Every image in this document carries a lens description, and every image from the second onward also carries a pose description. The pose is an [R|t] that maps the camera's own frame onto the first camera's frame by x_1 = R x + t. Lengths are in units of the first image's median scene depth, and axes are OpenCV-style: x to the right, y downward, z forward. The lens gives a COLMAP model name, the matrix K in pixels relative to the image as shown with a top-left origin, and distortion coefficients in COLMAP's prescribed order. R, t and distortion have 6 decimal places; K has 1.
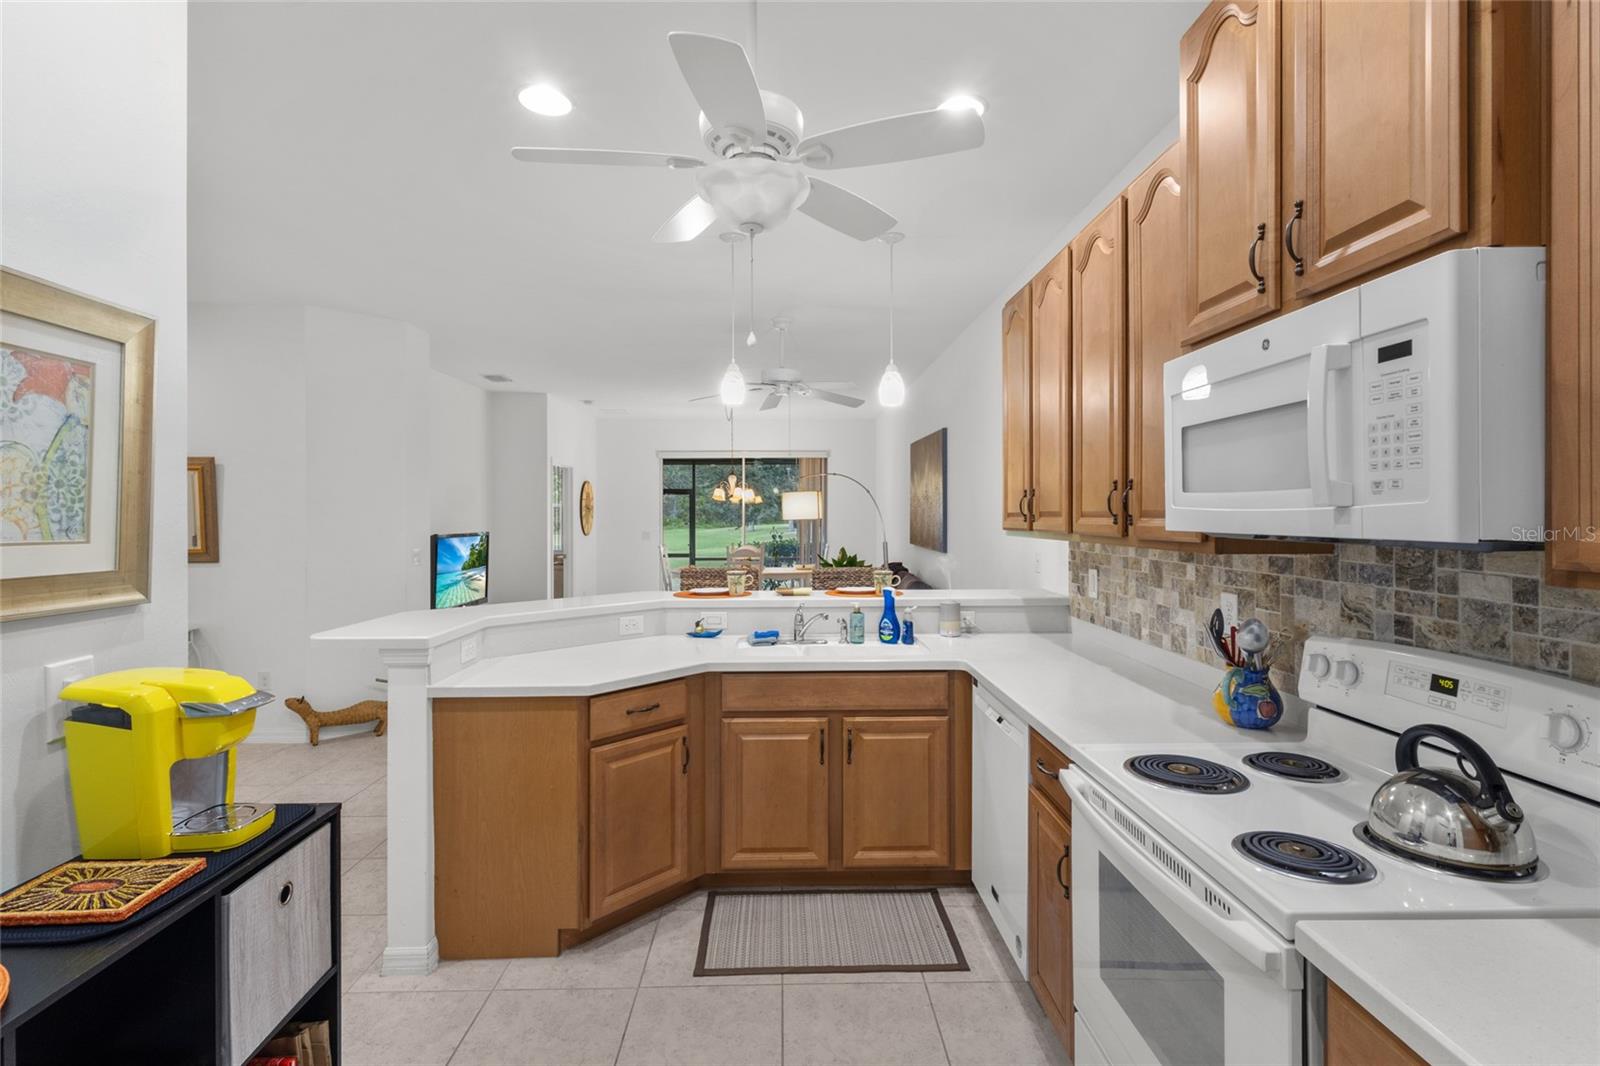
lens RADIAL K [[733.0, 0, 805.8], [0, 733.0, 509.9], [0, 0, 1]] dist [-0.001734, 0.001846]
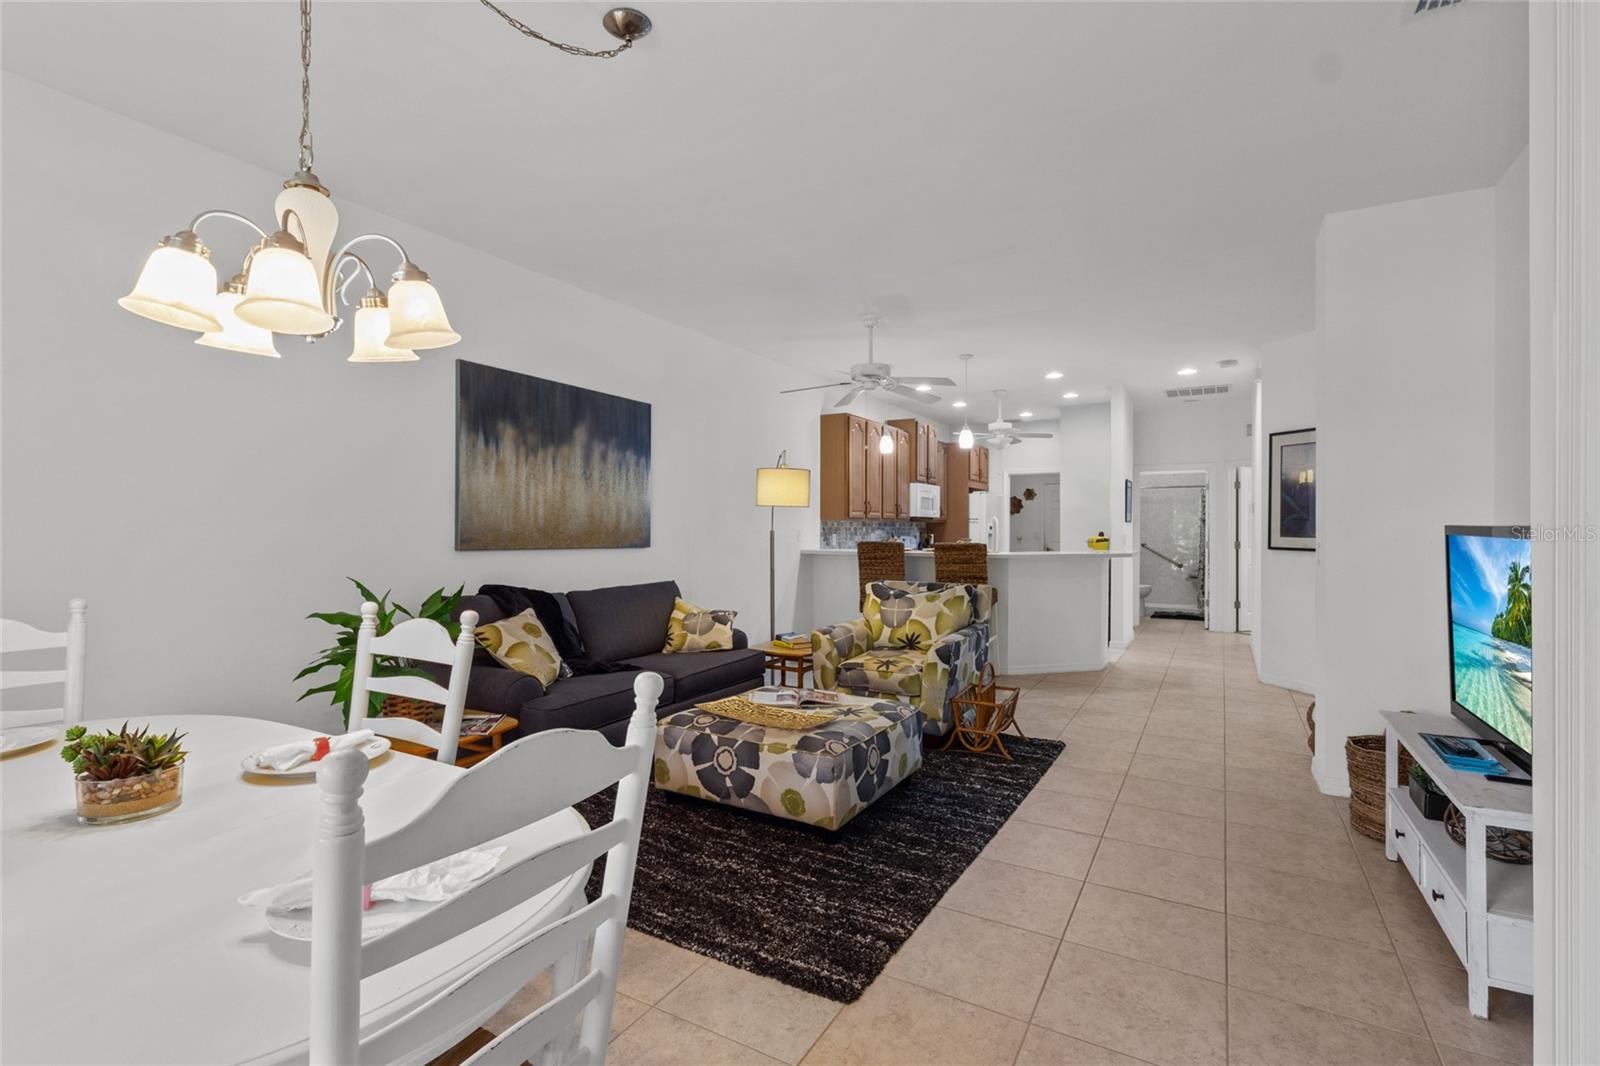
lens RADIAL K [[733.0, 0, 811.8], [0, 733.0, 528.1], [0, 0, 1]] dist [-0.001734, 0.001846]
pose [[-0.847253, -0.001996, 0.531185, -1.149557], [-0.008219, 0.999922, -0.009352, 0.115291], [-0.531125, -0.012289, -0.847204, 4.343547]]
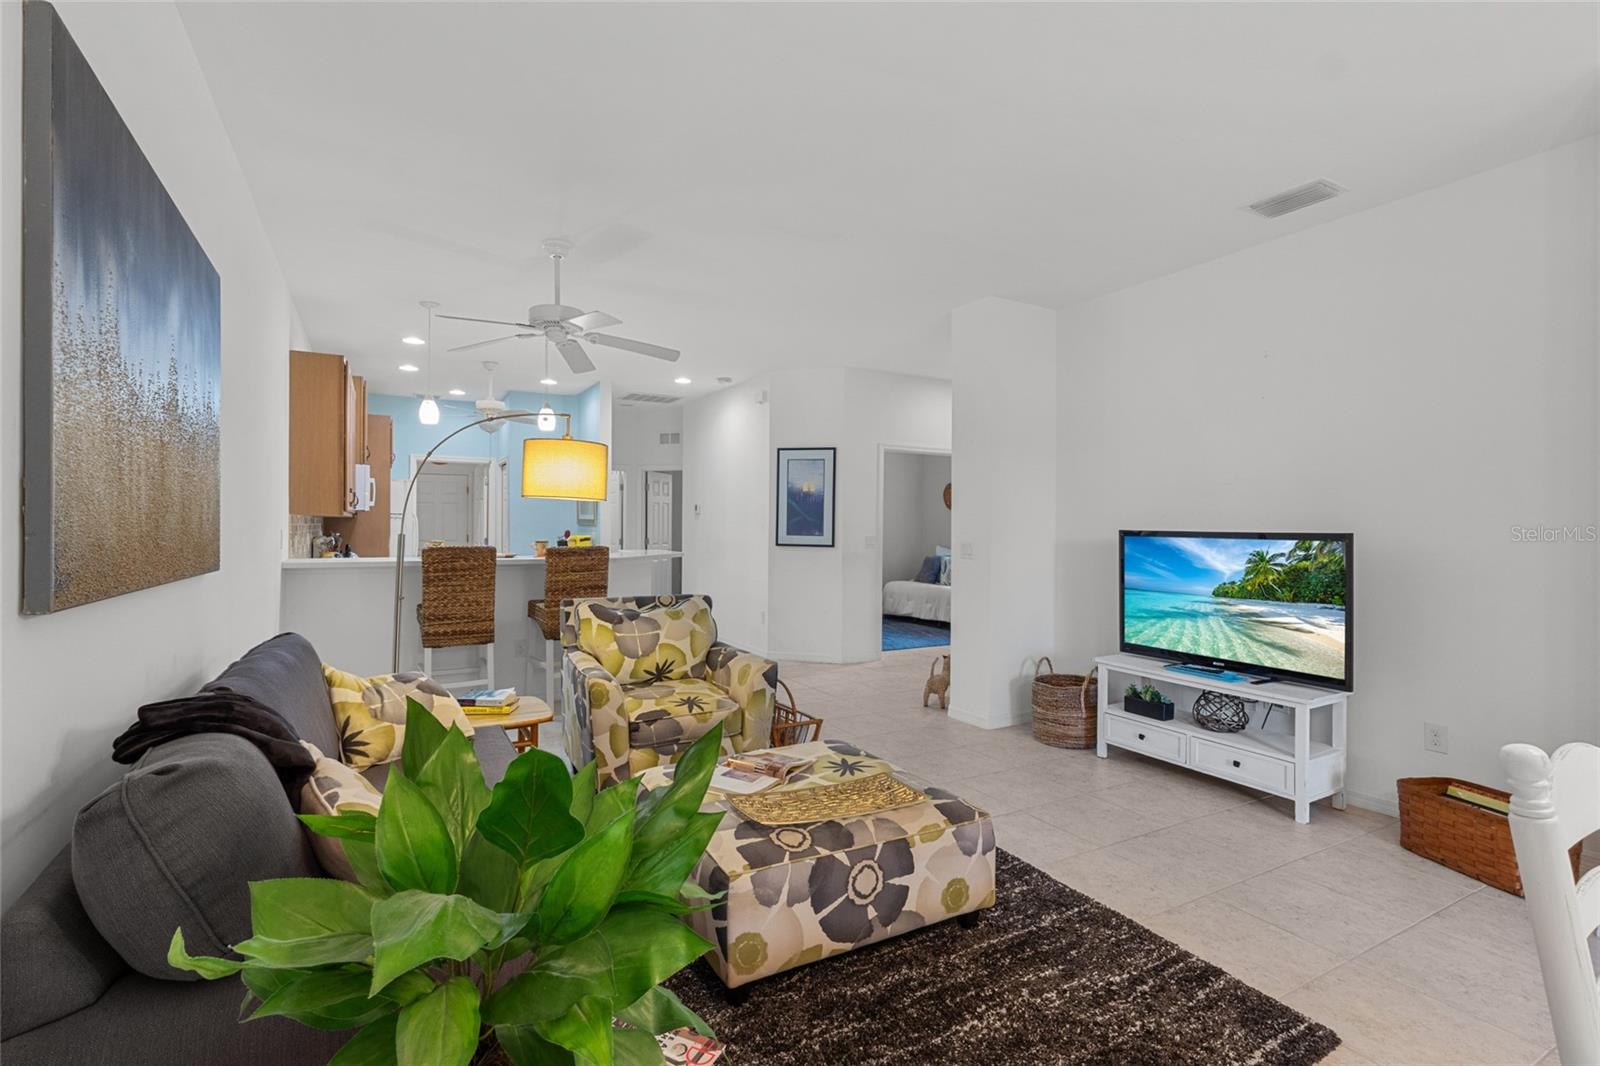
lens RADIAL K [[733.0, 0, 777.7], [0, 733.0, 540.5], [0, 0, 1]] dist [-0.001734, 0.001846]
pose [[-0.900503, 0.003747, -0.434833, 0.213586], [0.000035, 0.999963, 0.008545, 0.103349], [0.434850, 0.007680, -0.900470, 4.035216]]
